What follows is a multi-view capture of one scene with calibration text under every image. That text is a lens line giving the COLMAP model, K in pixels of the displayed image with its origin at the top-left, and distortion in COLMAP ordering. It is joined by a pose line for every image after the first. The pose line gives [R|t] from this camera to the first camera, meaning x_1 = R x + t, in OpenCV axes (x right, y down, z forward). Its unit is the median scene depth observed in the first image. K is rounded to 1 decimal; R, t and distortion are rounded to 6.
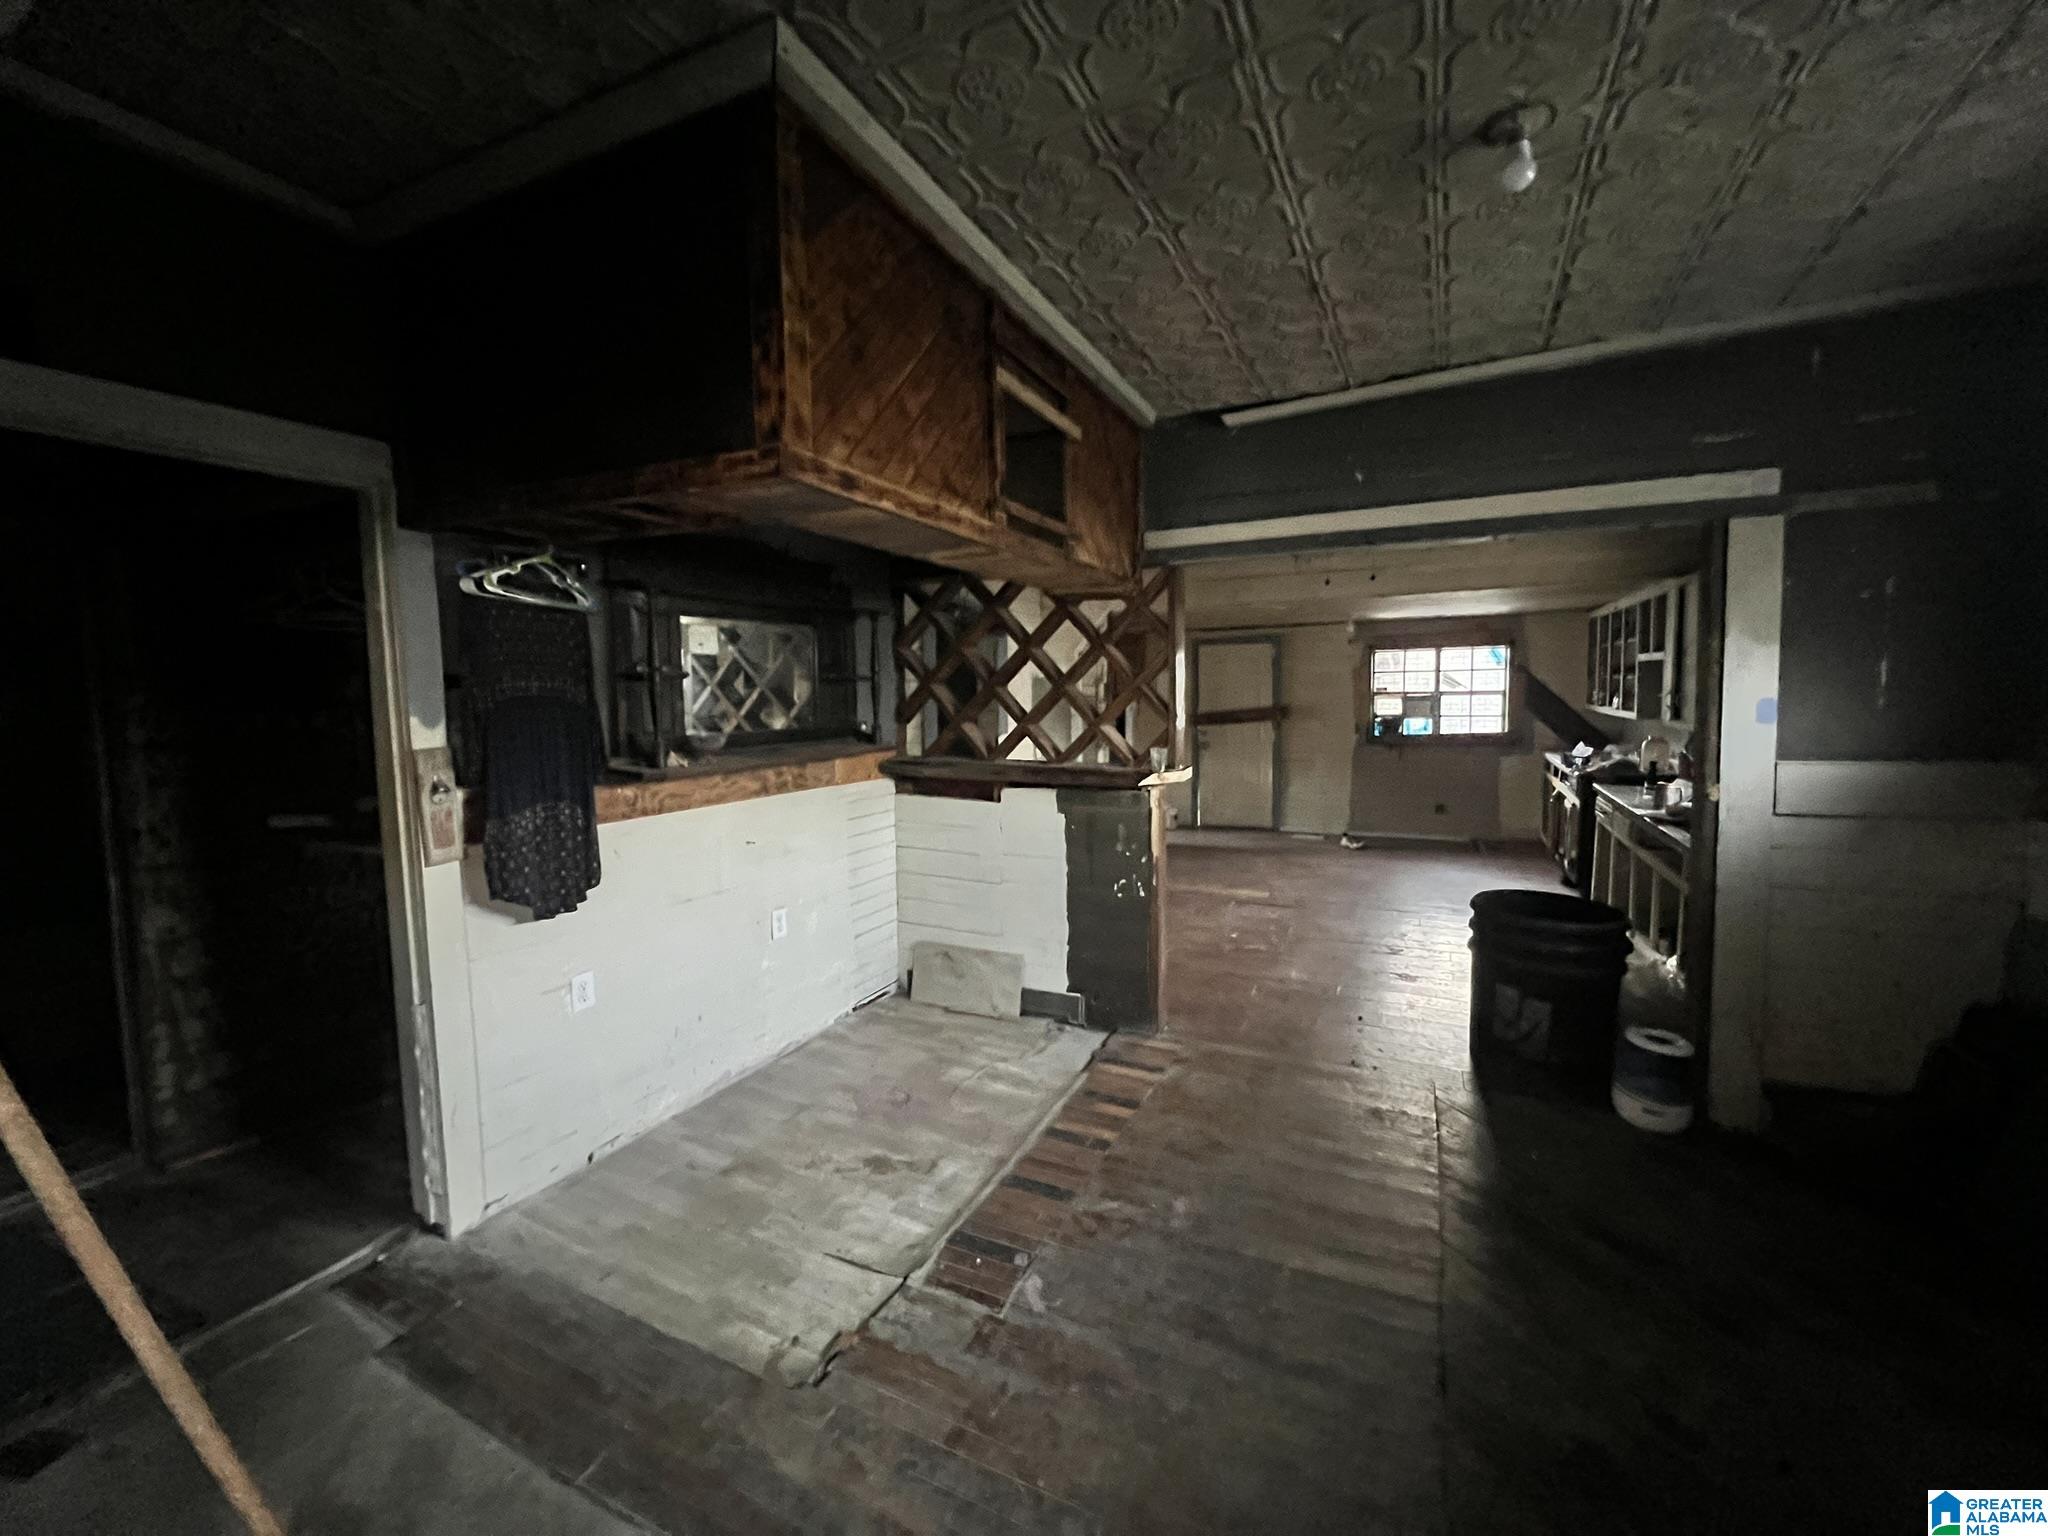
lens RADIAL K [[826.7, 0, 1009.8], [0, 826.7, 760.6], [0, 0, 1]] dist [0.000260, -0.000192]
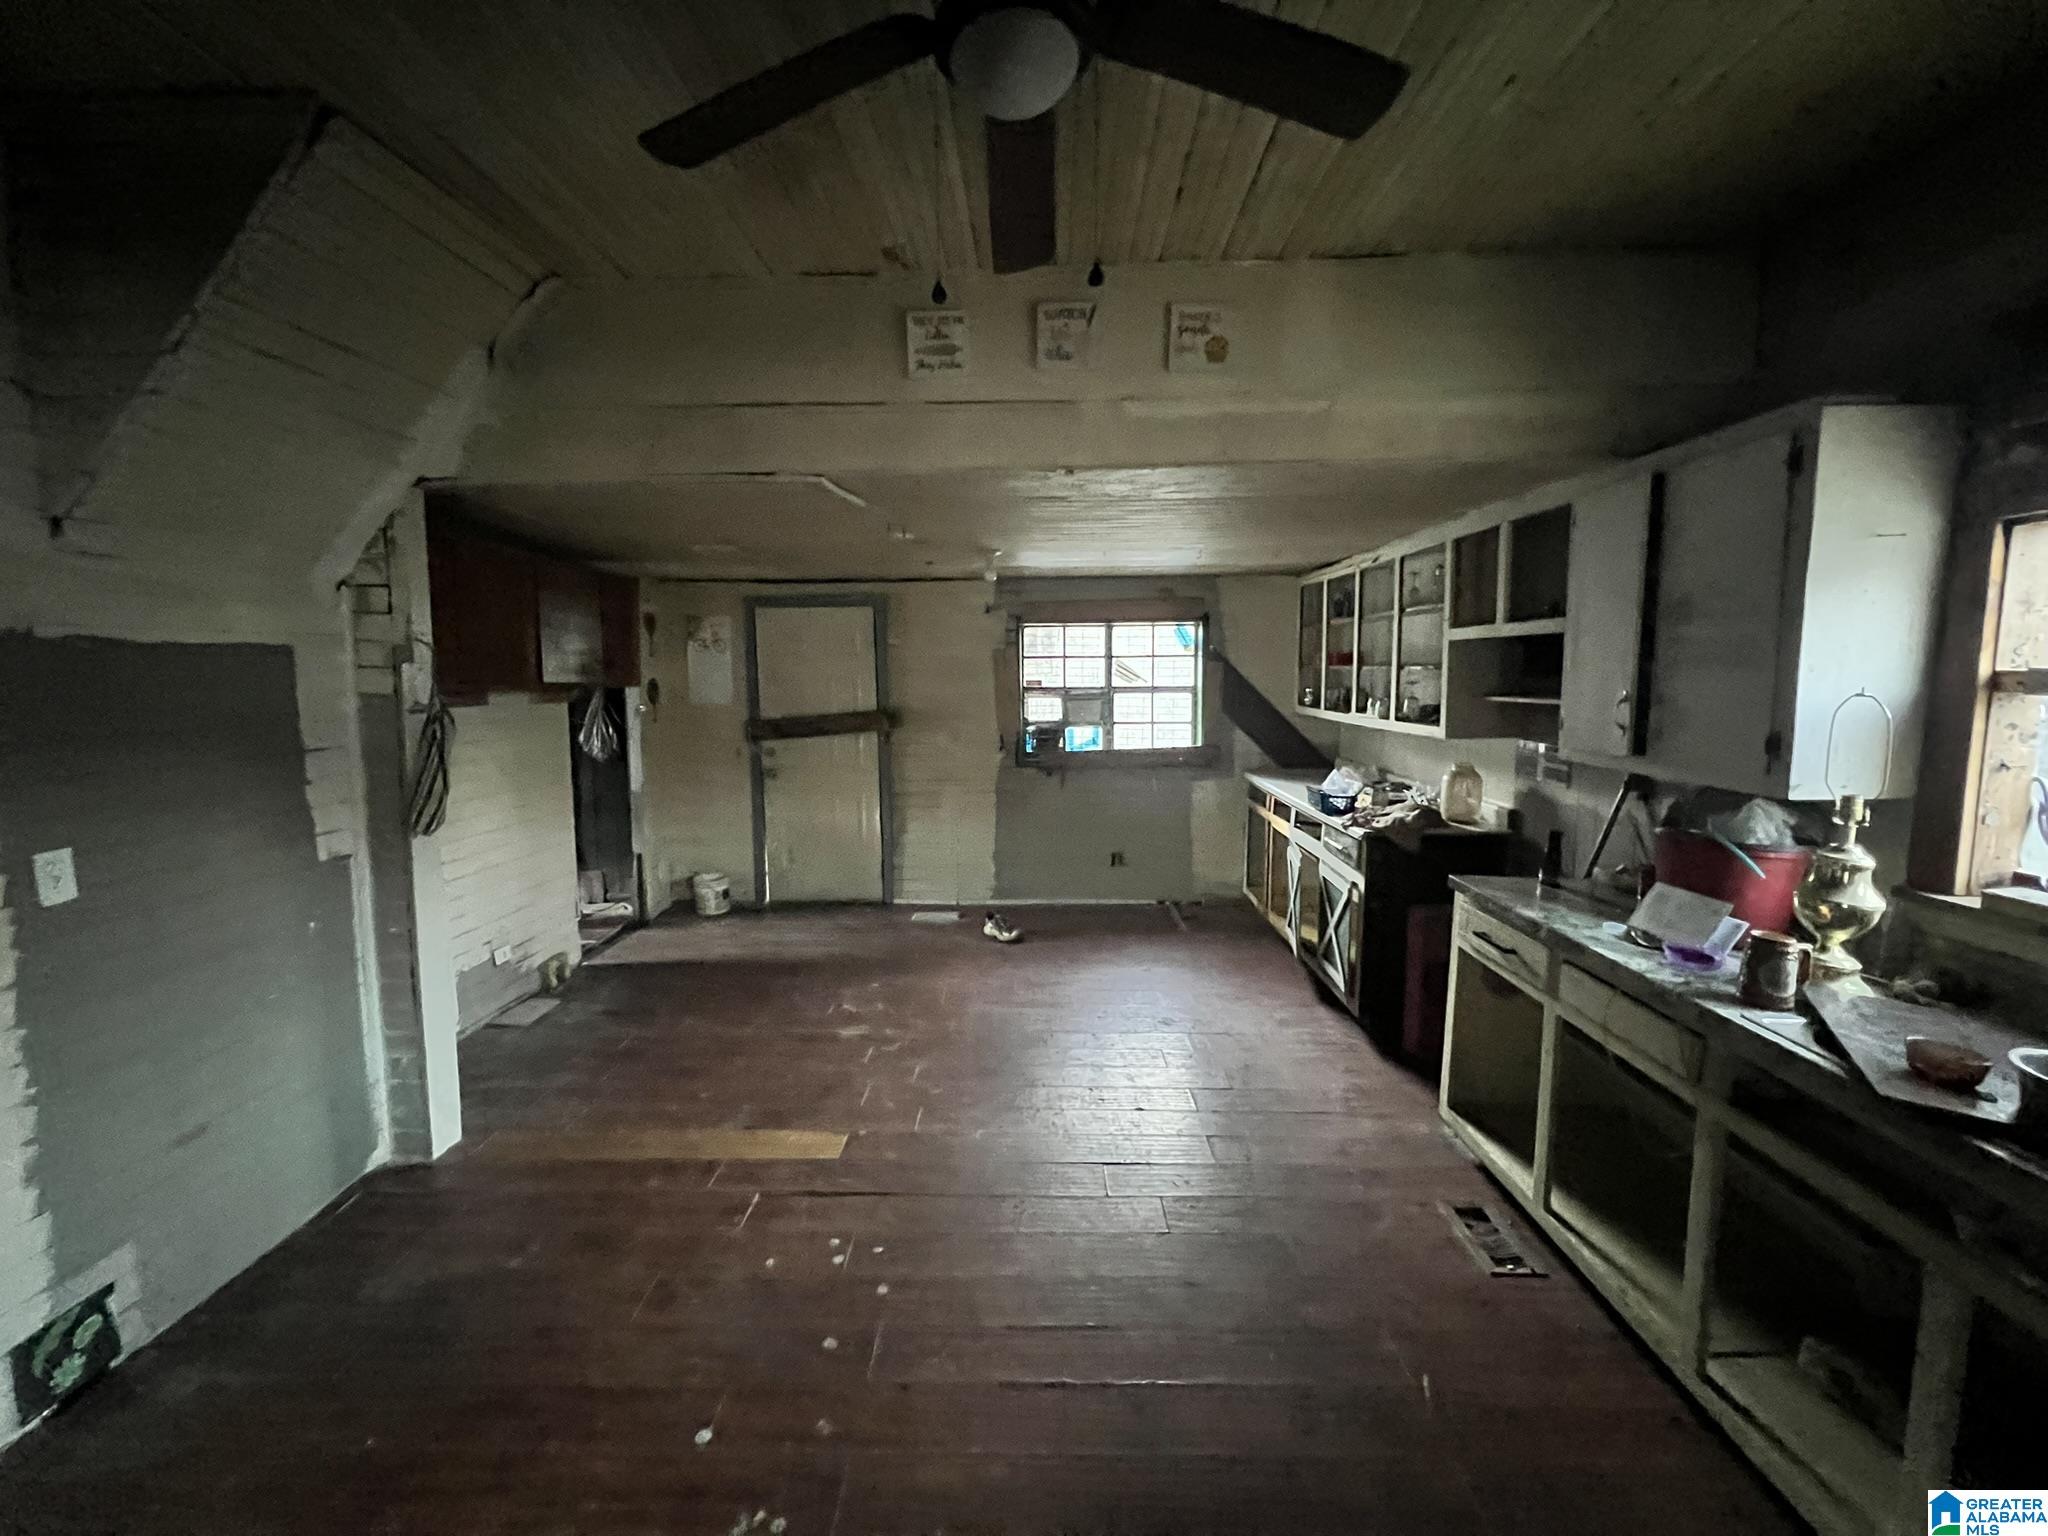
lens RADIAL K [[826.7, 0, 1021.4], [0, 826.7, 767.3], [0, 0, 1]] dist [0.000260, -0.000192]
pose [[0.904946, -0.035815, 0.424016, 0.164403], [0.026460, 0.999260, 0.027931, -0.039340], [-0.424702, -0.014056, 0.905224, 0.421742]]
